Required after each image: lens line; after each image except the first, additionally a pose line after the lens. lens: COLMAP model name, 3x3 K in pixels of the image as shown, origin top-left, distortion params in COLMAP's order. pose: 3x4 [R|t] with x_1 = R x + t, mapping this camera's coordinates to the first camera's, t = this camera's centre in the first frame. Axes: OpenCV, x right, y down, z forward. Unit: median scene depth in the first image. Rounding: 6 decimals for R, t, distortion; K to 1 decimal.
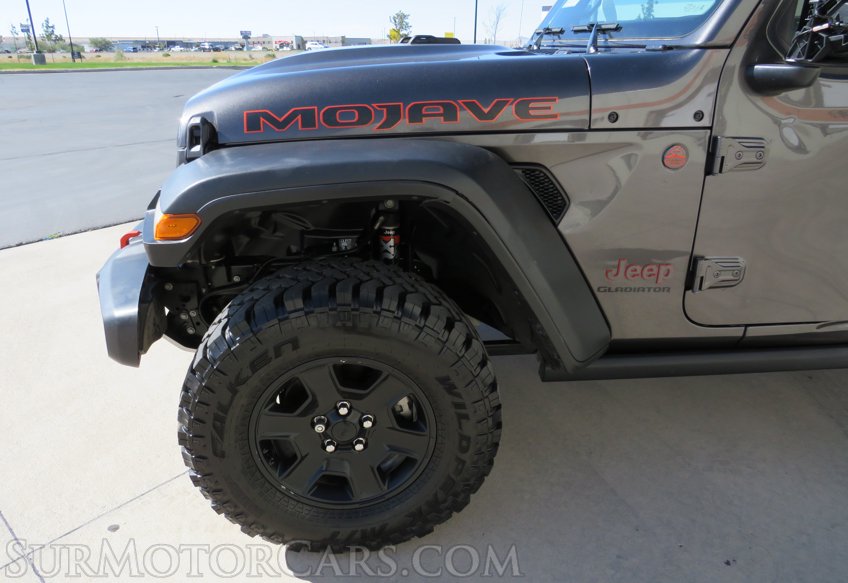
lens RADIAL K [[597.7, 0, 418.5], [0, 597.7, 294.6], [0, 0, 1]] dist [-0.031250, 0.006966]
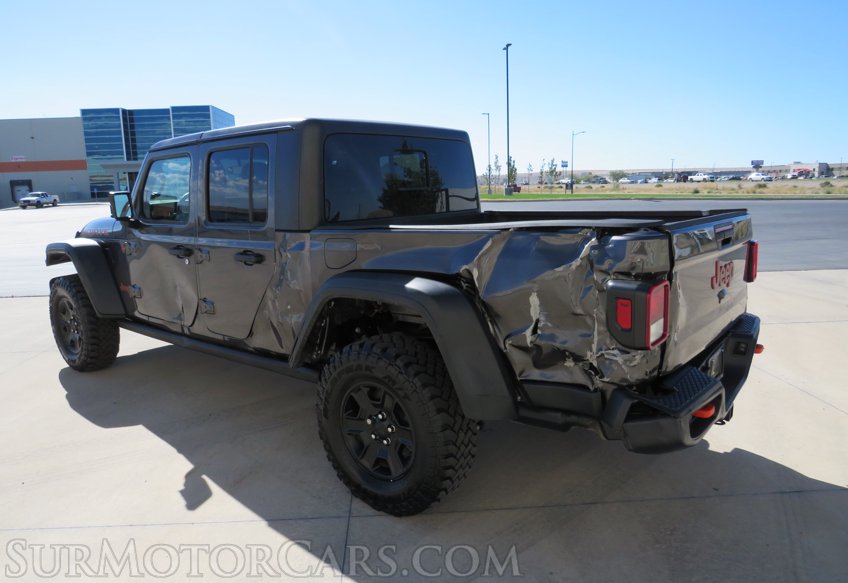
lens RADIAL K [[599.6, 0, 404.4], [0, 599.6, 298.5], [0, 0, 1]] dist [-0.027561, 0.012402]
pose [[0.687865, 0.114209, -0.716797, 3.263664], [-0.251739, 0.963785, -0.088016, -0.065992], [0.680786, 0.240989, 0.691705, -0.077325]]
